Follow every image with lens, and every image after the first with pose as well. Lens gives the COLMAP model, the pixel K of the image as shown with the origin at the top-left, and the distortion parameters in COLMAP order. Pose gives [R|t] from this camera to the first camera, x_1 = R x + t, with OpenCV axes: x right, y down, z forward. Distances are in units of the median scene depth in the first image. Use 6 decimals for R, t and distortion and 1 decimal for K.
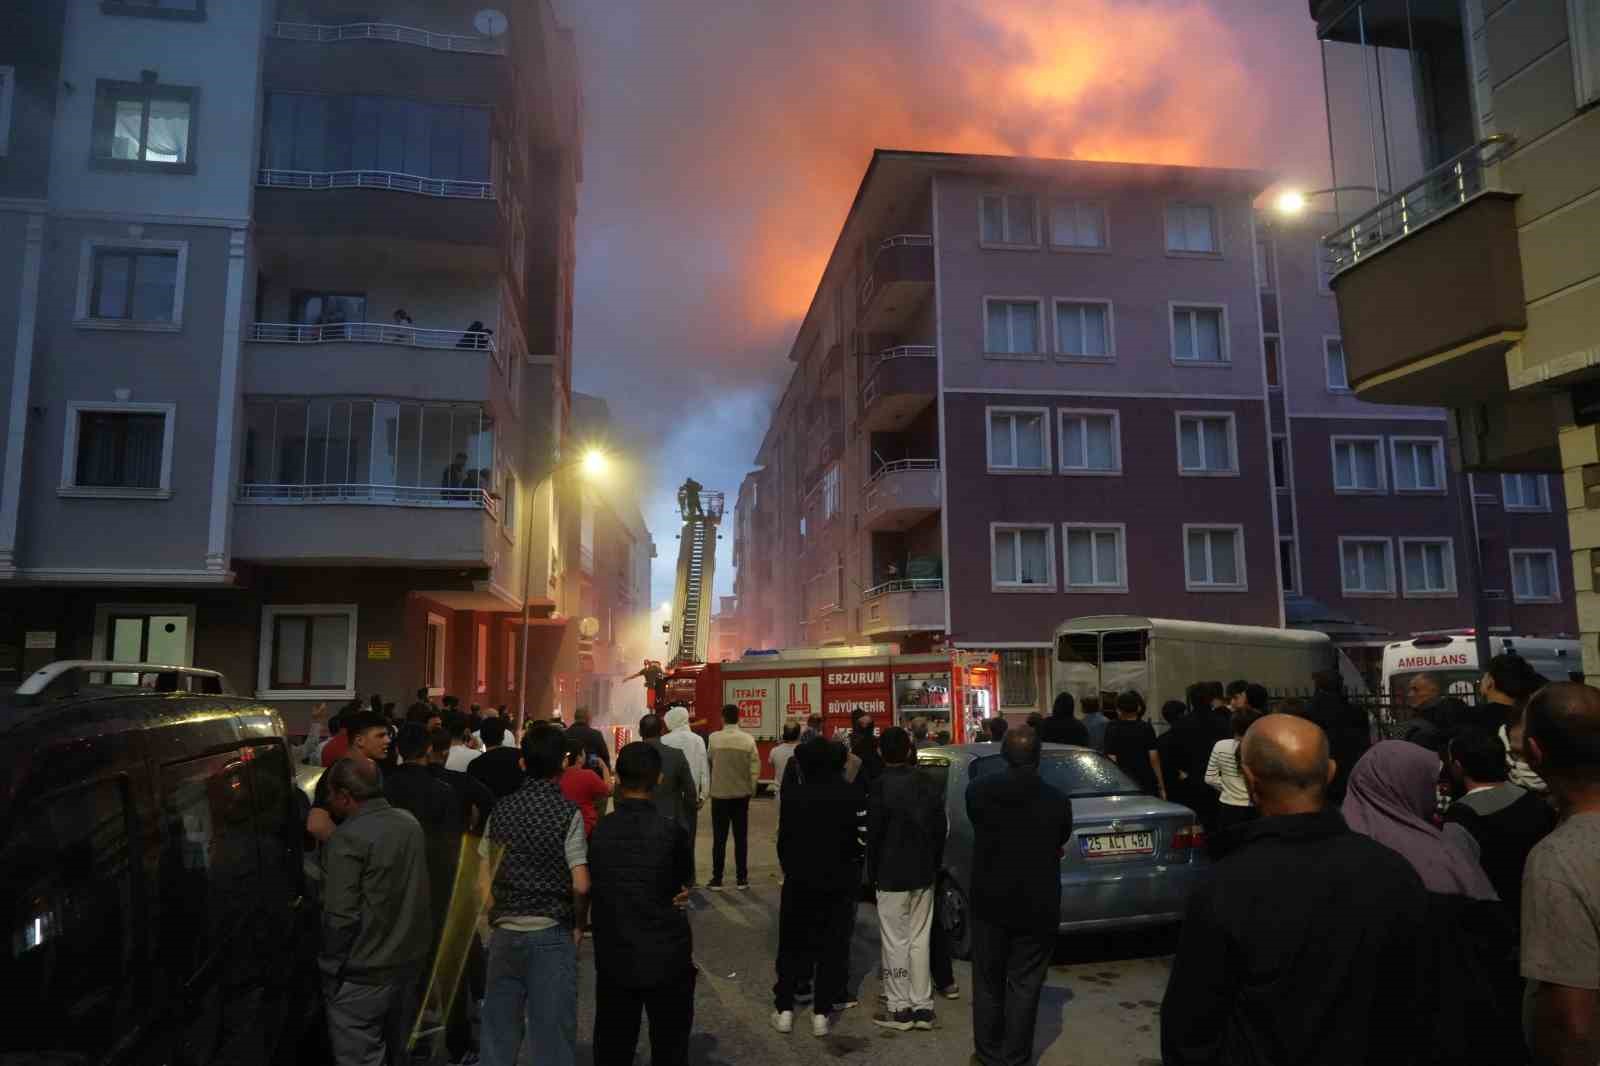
lens RADIAL K [[1064.4, 0, 800.0], [0, 1064.4, 533.0], [0, 0, 1]] dist [-0.033373, 0.029051]
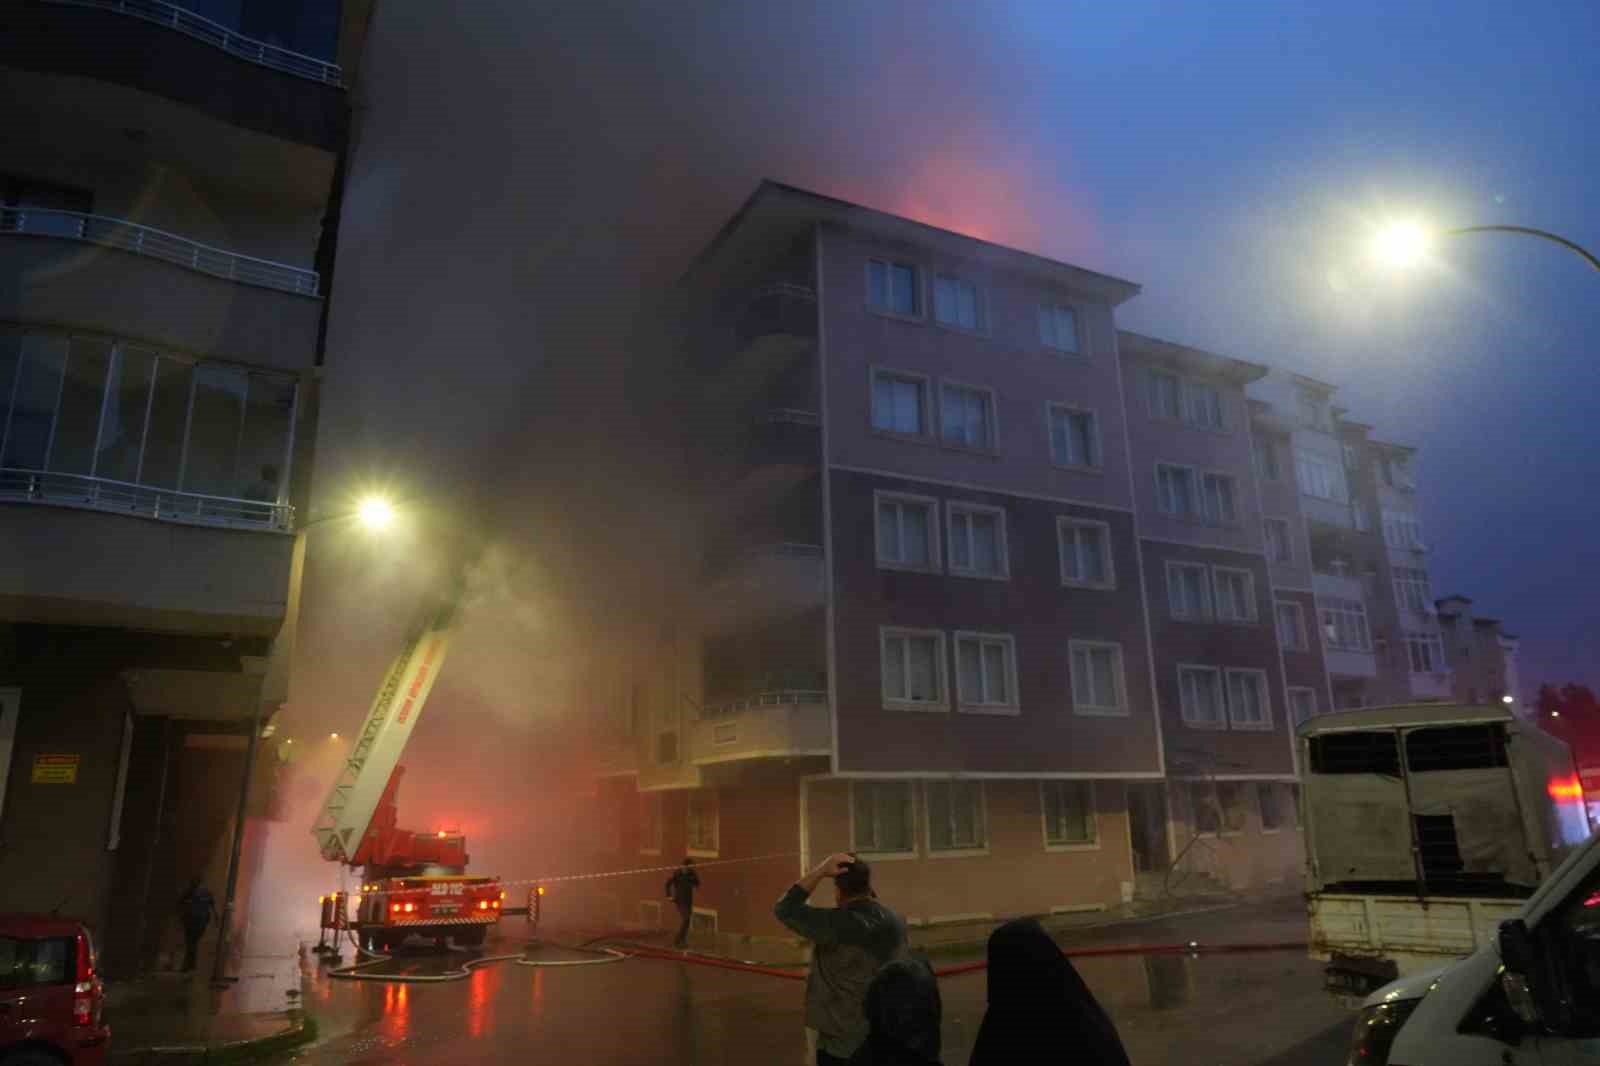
lens RADIAL K [[1064.4, 0, 800.0], [0, 1064.4, 533.0], [0, 0, 1]] dist [-0.033373, 0.029051]
pose [[0.936470, 0.081497, 0.341148, -0.168052], [-0.034447, 0.989299, -0.141775, 0.038064], [-0.349052, 0.121017, 0.929257, 0.231483]]
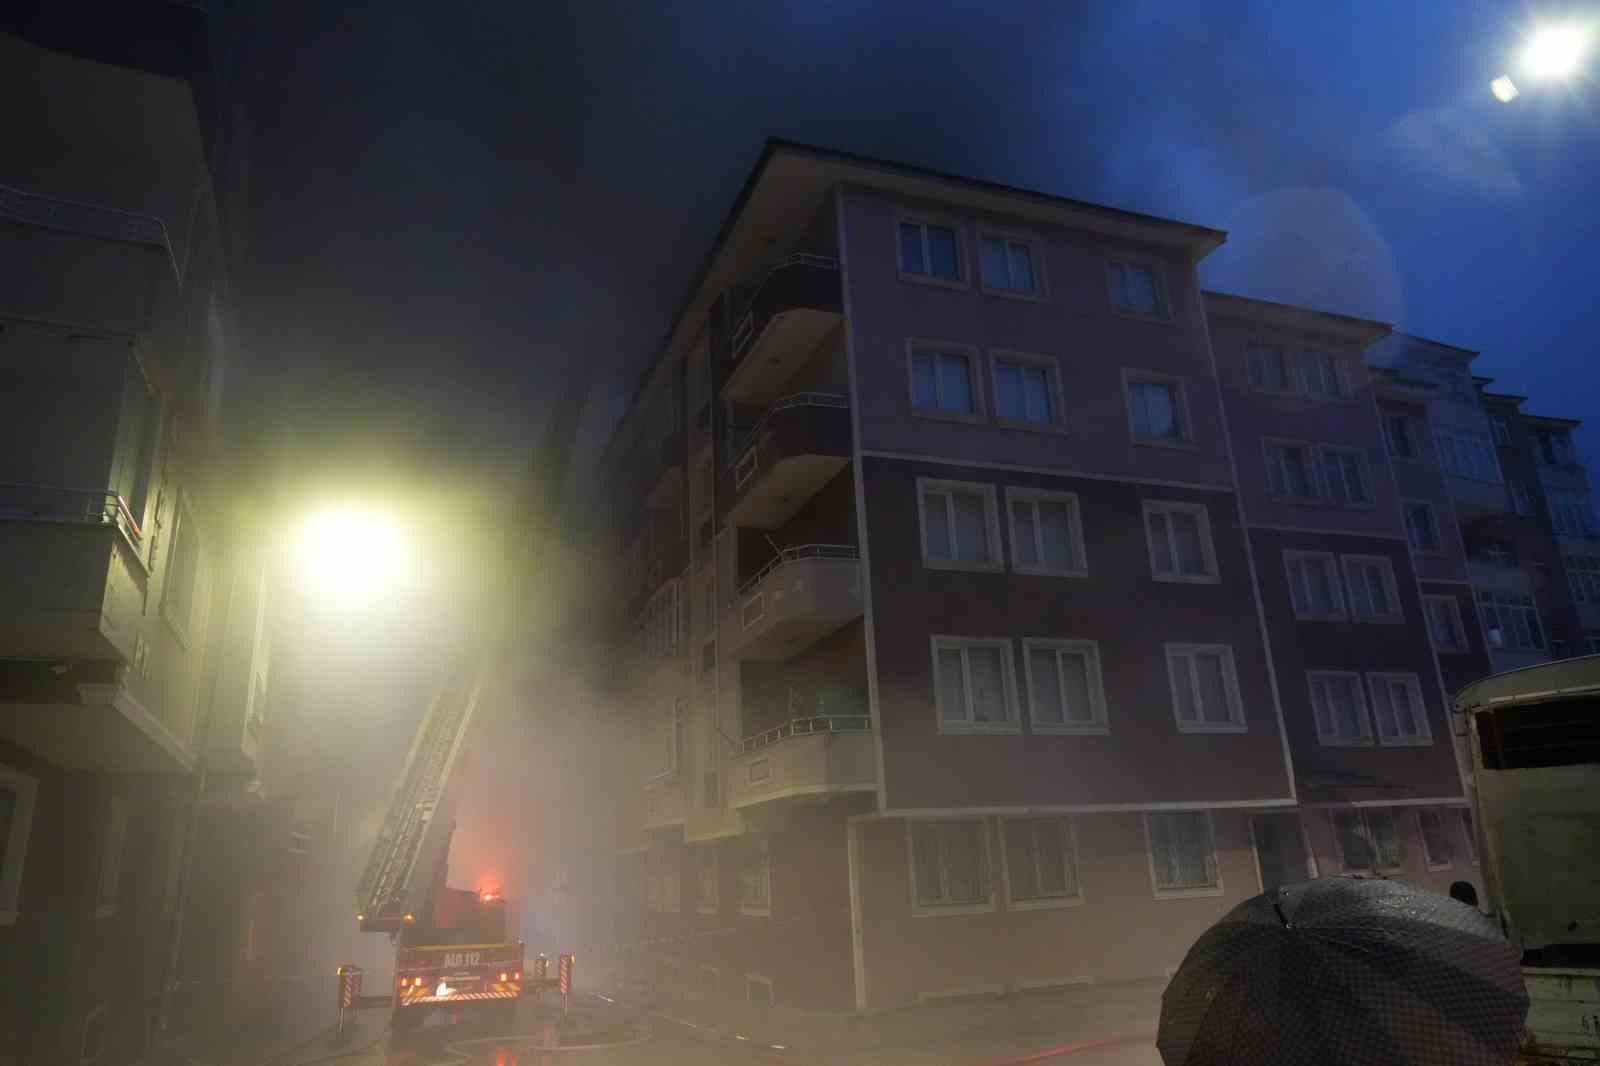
lens RADIAL K [[1064.4, 0, 800.0], [0, 1064.4, 533.0], [0, 0, 1]] dist [-0.033373, 0.029051]
pose [[0.971796, 0.037080, 0.232889, -0.072198], [0.006938, 0.982638, -0.185404, 0.053170], [-0.235721, 0.181790, 0.954666, 0.325071]]
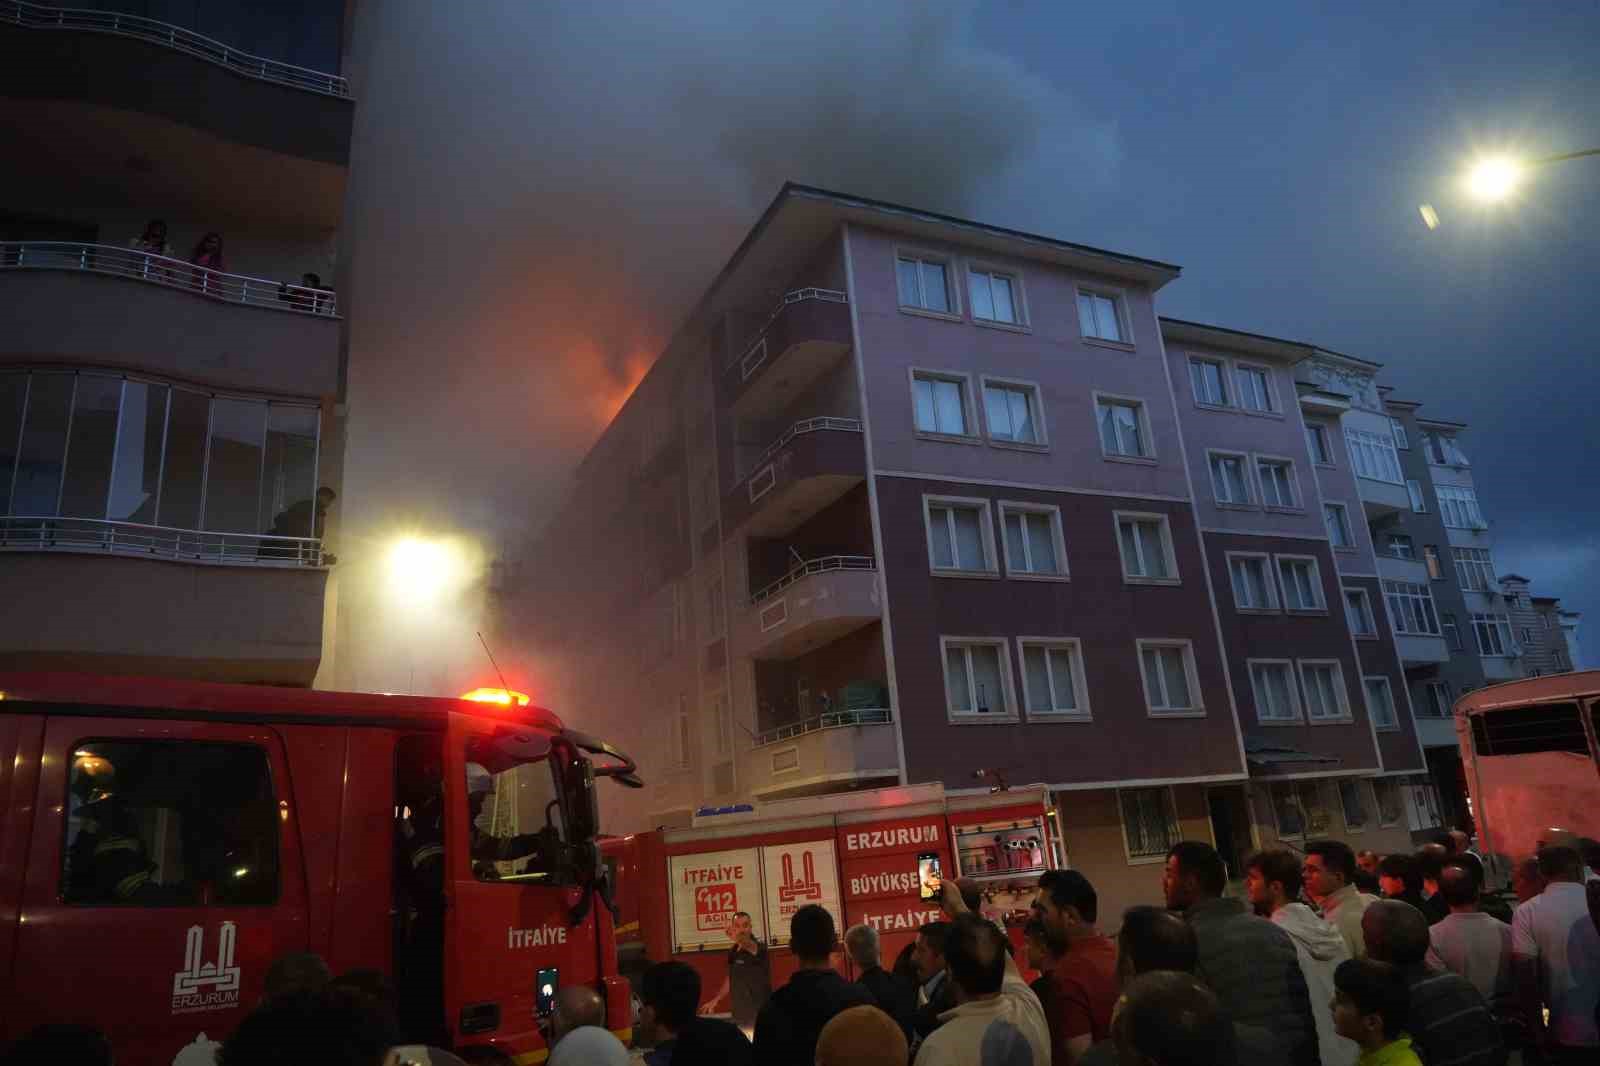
lens RADIAL K [[1064.4, 0, 800.0], [0, 1064.4, 533.0], [0, 0, 1]] dist [-0.033373, 0.029051]
pose [[0.948120, 0.027720, 0.316702, -0.170660], [0.027090, 0.985524, -0.167360, 0.043610], [-0.316756, 0.167257, 0.933644, 0.272870]]
